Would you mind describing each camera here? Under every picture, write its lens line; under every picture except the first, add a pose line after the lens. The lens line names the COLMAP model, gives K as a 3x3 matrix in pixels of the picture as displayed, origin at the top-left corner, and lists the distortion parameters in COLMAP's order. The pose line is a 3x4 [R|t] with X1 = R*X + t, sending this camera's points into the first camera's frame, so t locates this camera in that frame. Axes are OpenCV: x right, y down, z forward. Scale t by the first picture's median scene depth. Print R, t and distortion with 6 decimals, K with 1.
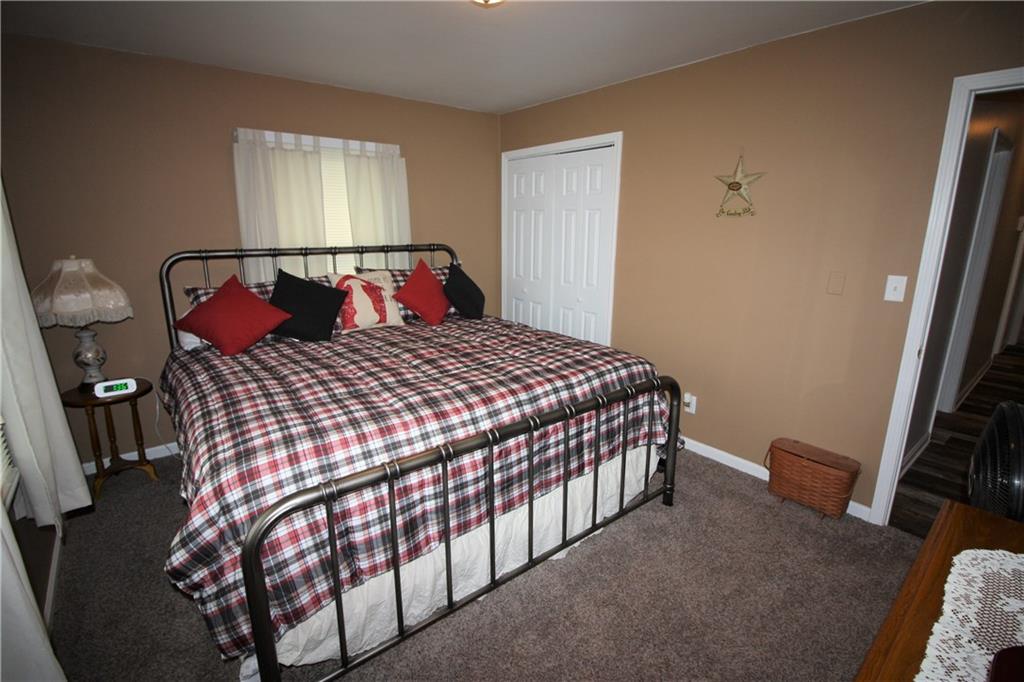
lens RADIAL K [[474.6, 0, 506.8], [0, 474.6, 335.6], [0, 0, 1]] dist [-0.023211, -0.001018]
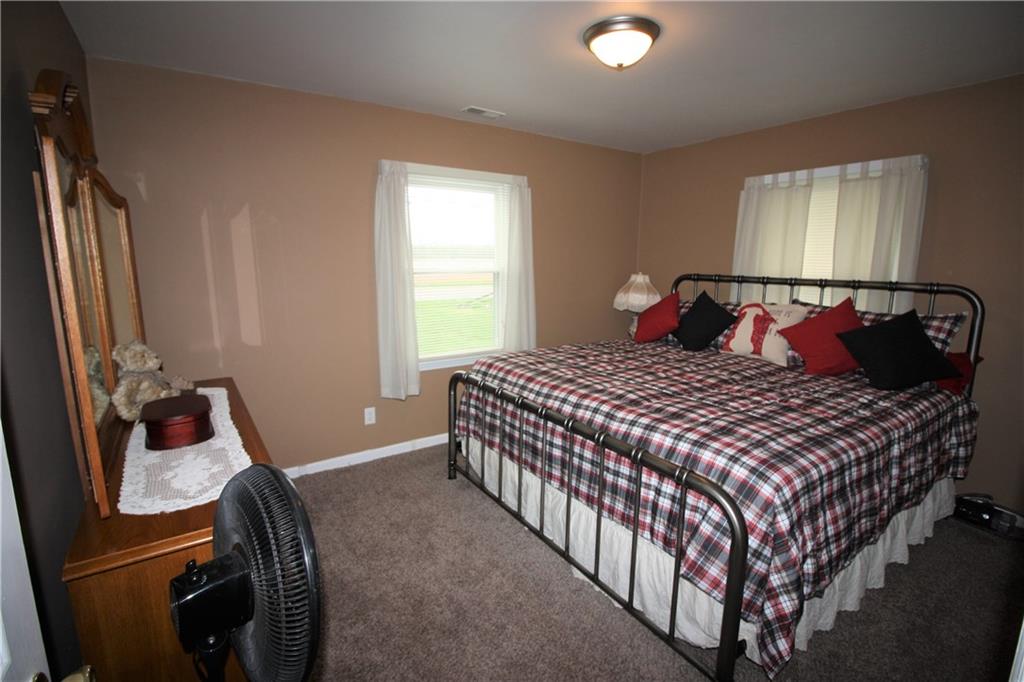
lens RADIAL K [[474.6, 0, 506.8], [0, 474.6, 342.6], [0, 0, 1]] dist [-0.023211, -0.001018]
pose [[-0.108272, 0.175345, -0.978535, 0.744737], [-0.222437, 0.955092, 0.195756, -0.126197], [0.968916, 0.238857, -0.064406, 0.548029]]
